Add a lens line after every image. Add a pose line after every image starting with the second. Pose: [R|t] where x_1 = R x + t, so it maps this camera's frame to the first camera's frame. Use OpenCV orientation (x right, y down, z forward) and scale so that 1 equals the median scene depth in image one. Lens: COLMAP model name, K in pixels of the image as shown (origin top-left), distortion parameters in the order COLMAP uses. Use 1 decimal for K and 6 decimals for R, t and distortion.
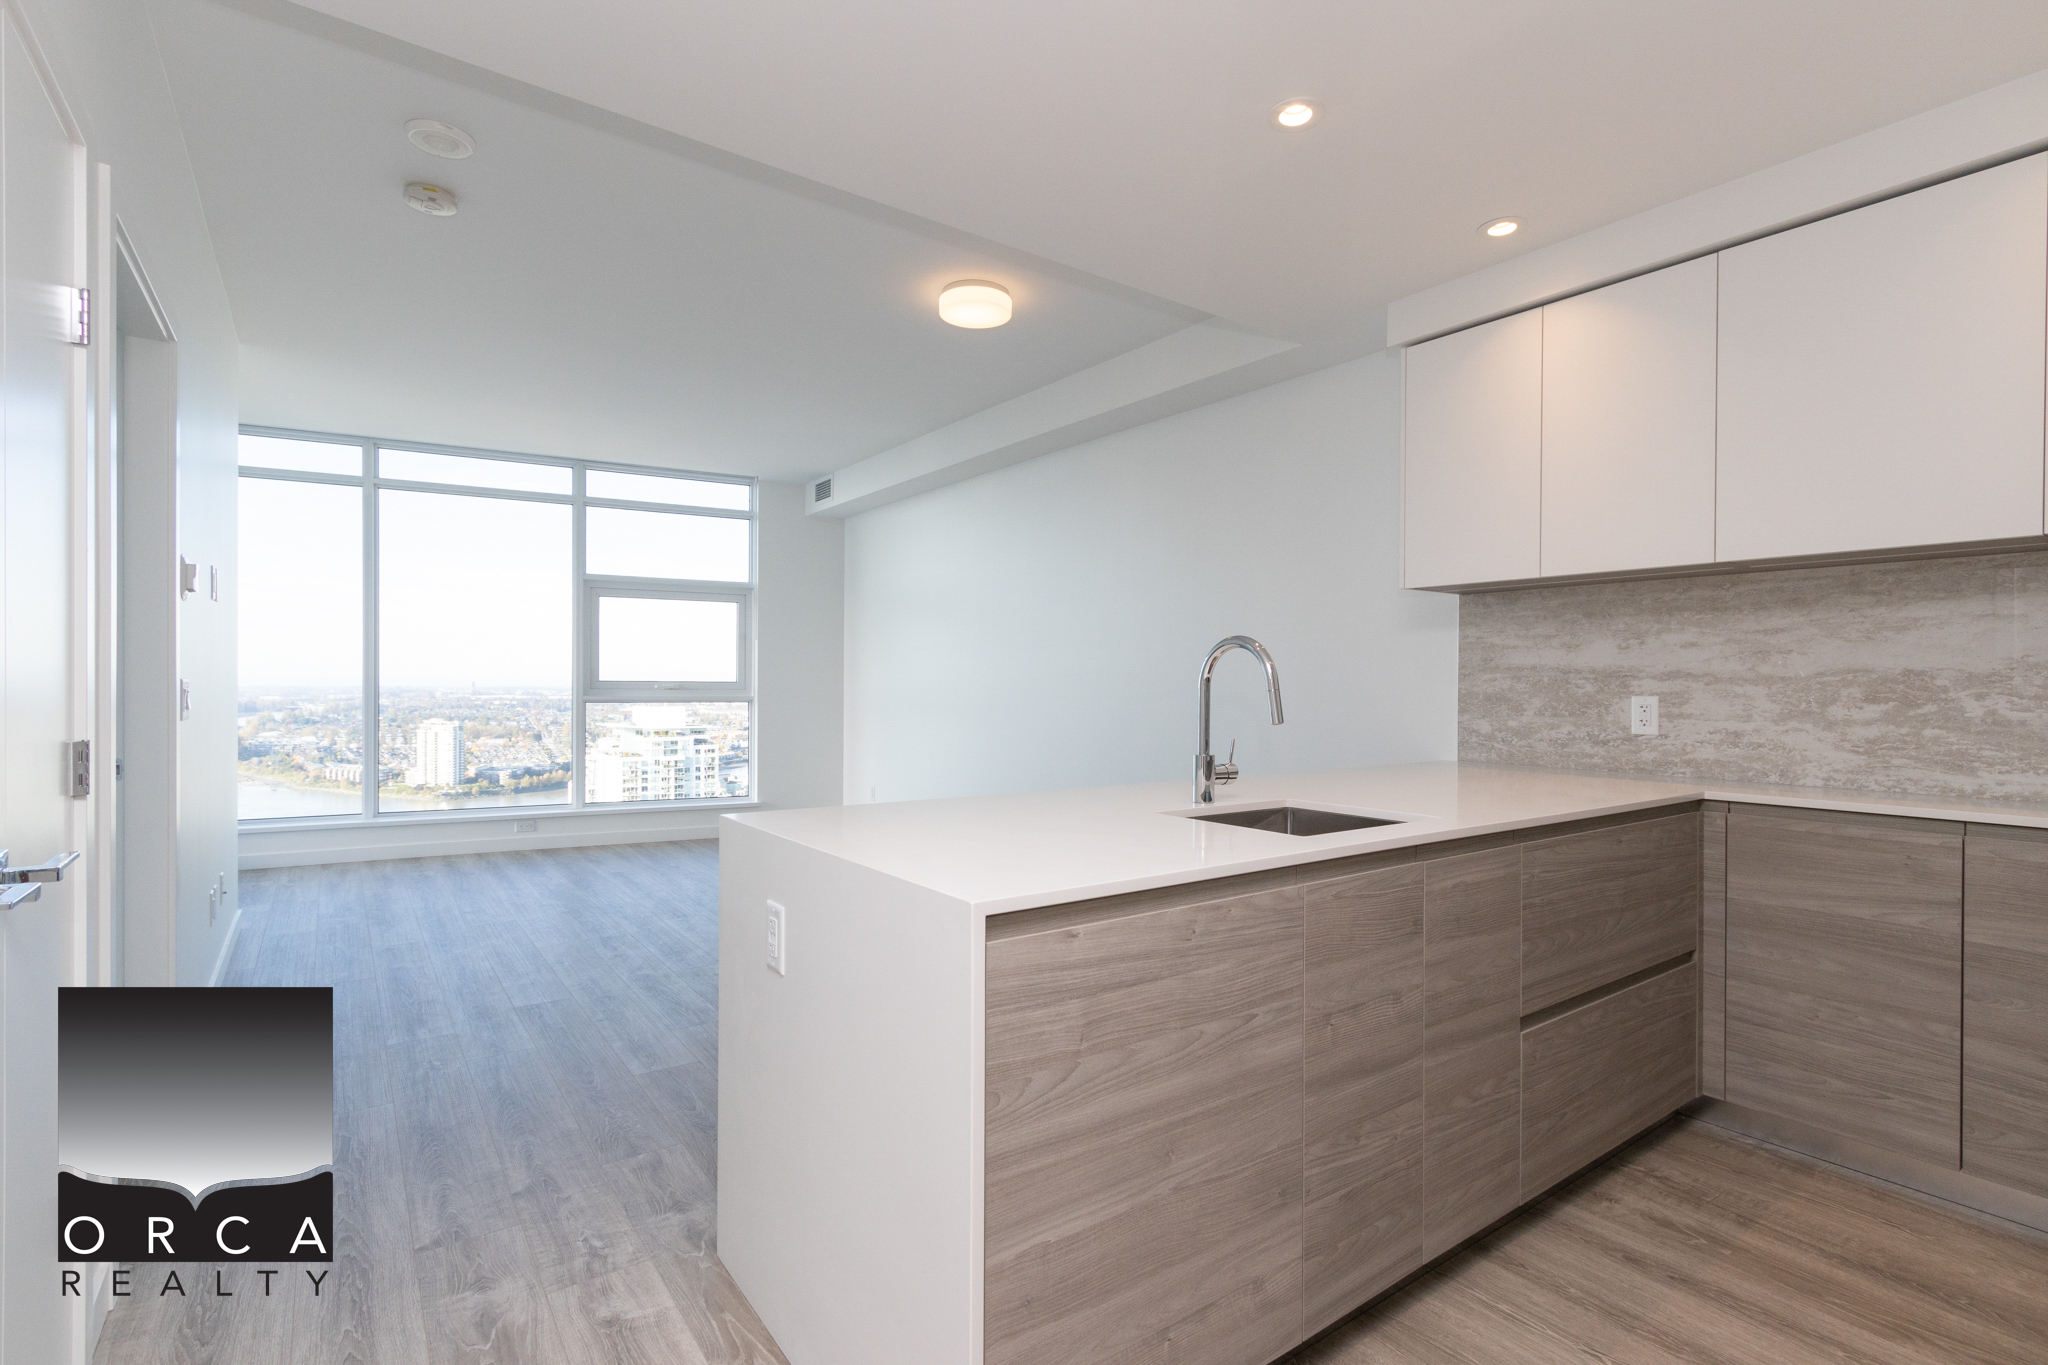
lens RADIAL K [[959.0, 0, 1039.3], [0, 959.0, 688.6], [0, 0, 1]] dist [0.018648, -0.011357]
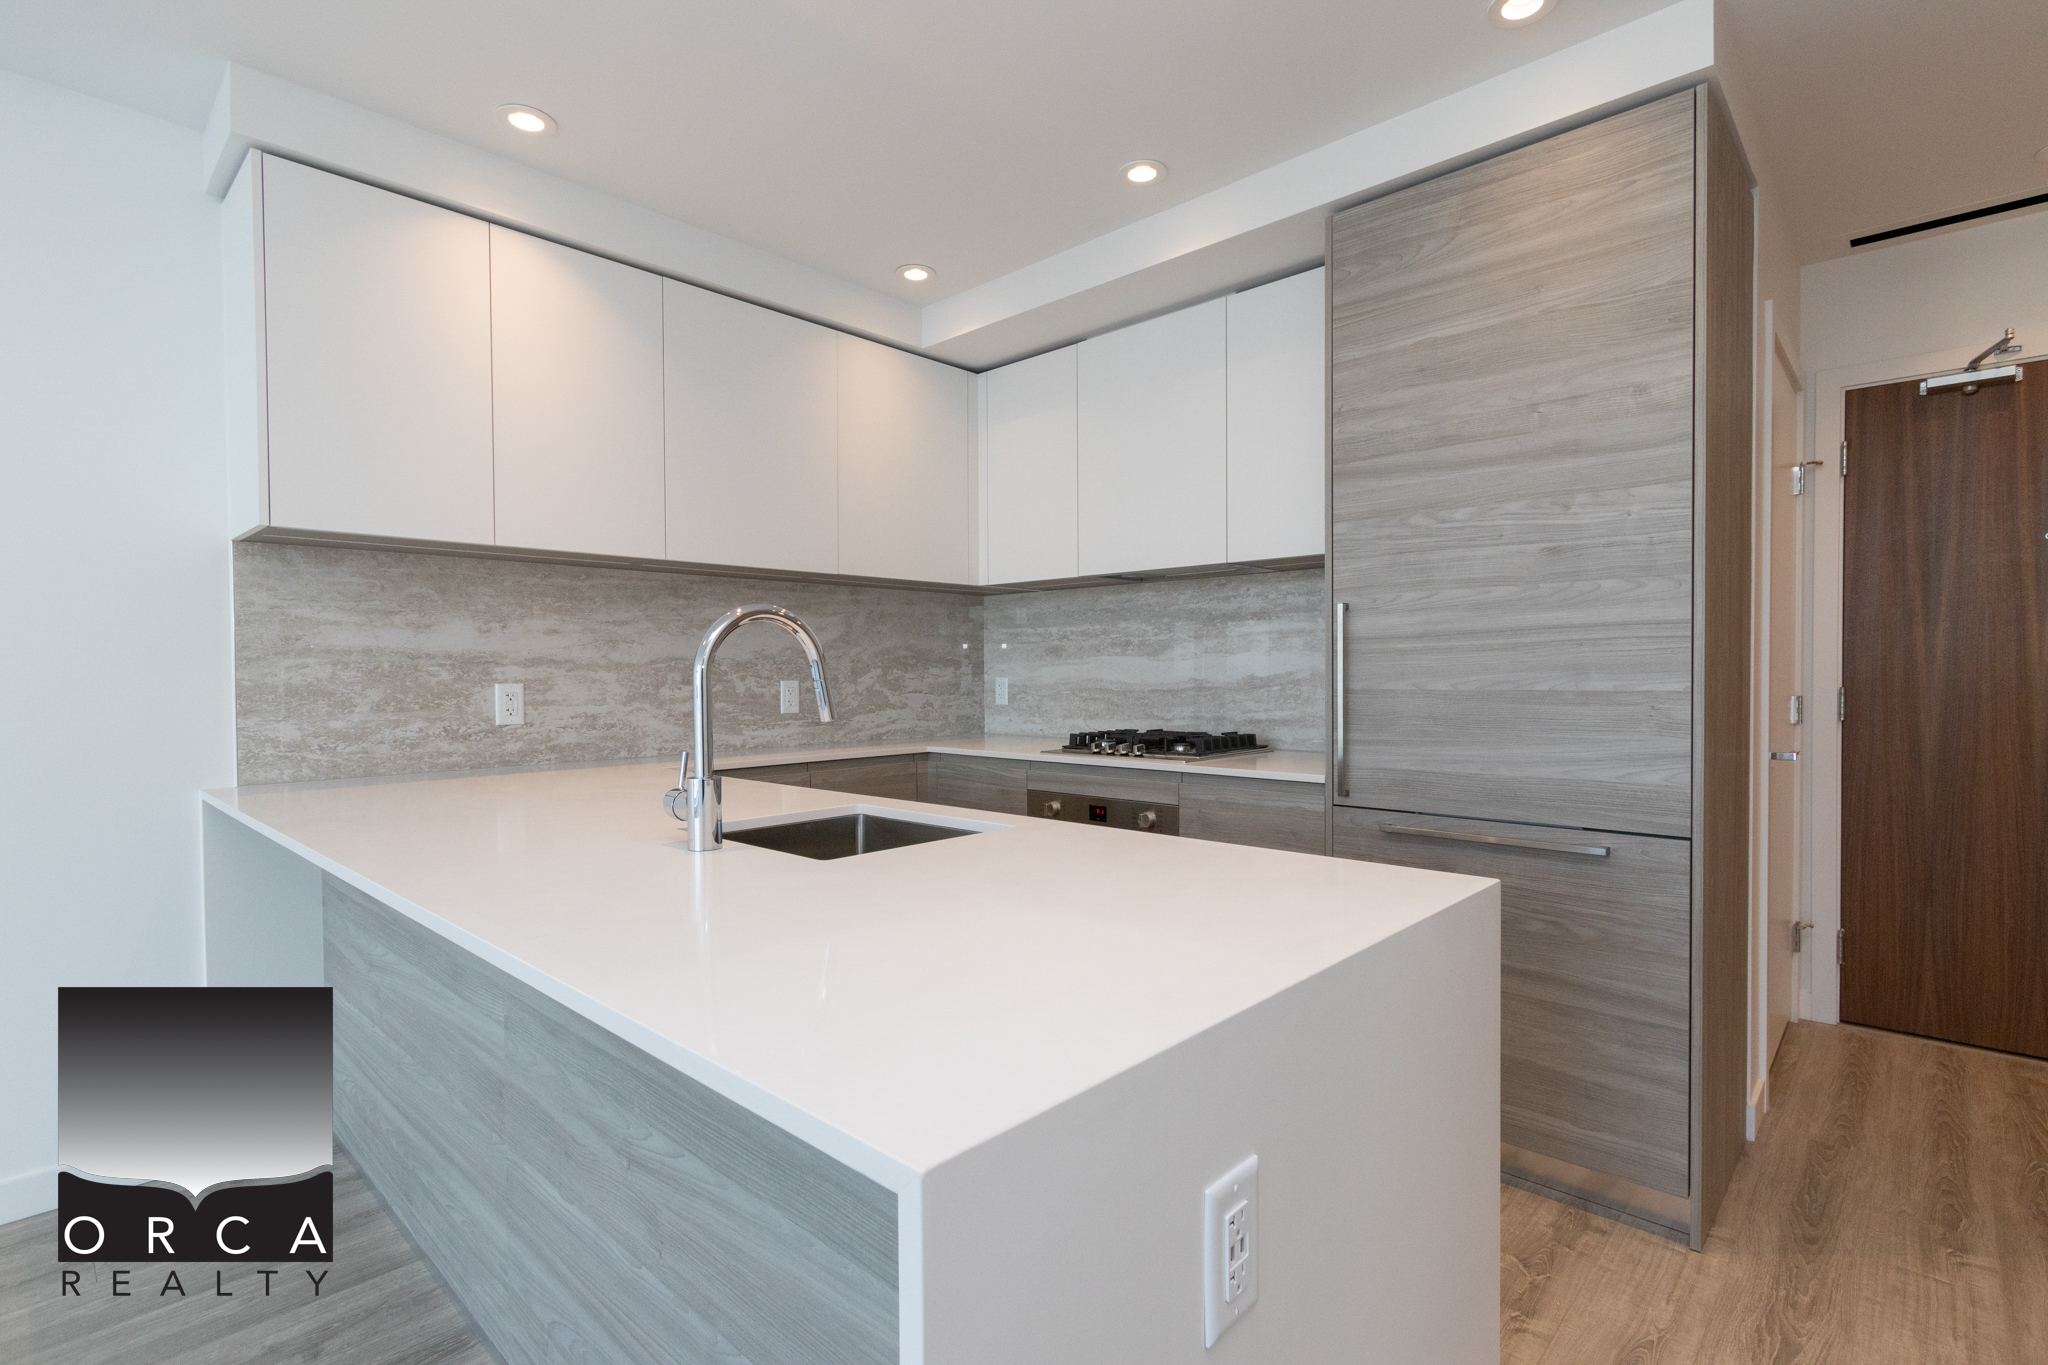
lens RADIAL K [[960.4, 0, 1039.1], [0, 960.4, 689.0], [0, 0, 1]] dist [0.008728, -0.000549]
pose [[-0.190876, -0.021883, 0.981370, -0.372754], [0.011232, 0.999637, 0.024475, -0.003979], [-0.981550, 0.015695, -0.190561, 0.638058]]
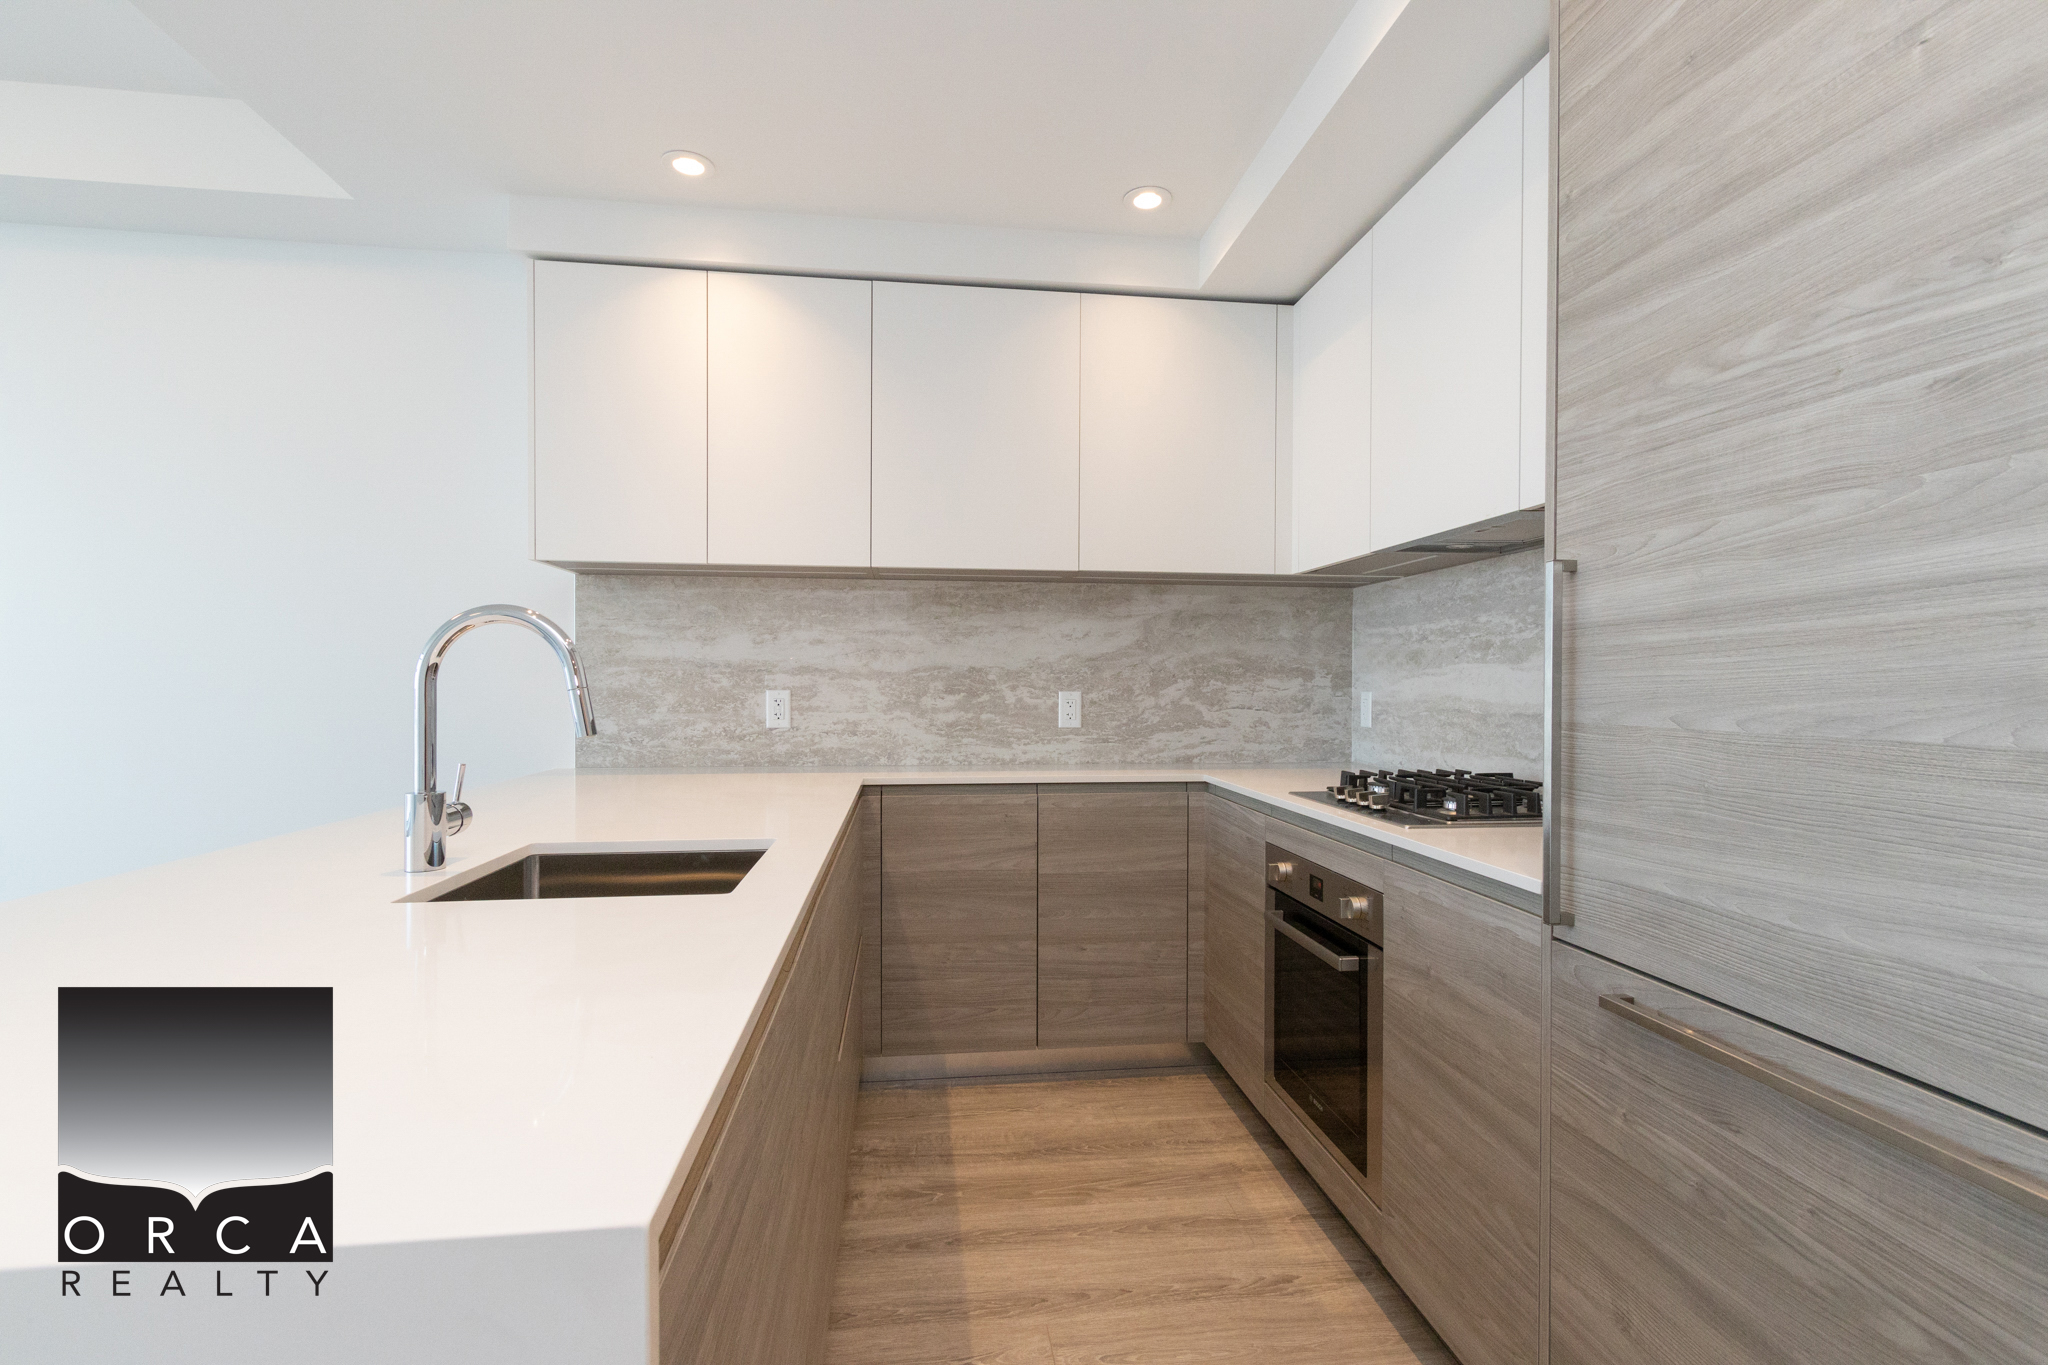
lens RADIAL K [[963.2, 0, 1035.4], [0, 963.2, 689.2], [0, 0, 1]] dist [0.003627, -0.000381]
pose [[0.482682, -0.008954, 0.875750, -0.130650], [0.003728, 0.999960, 0.008169, -0.000629], [-0.875788, -0.000678, 0.482696, 0.252444]]
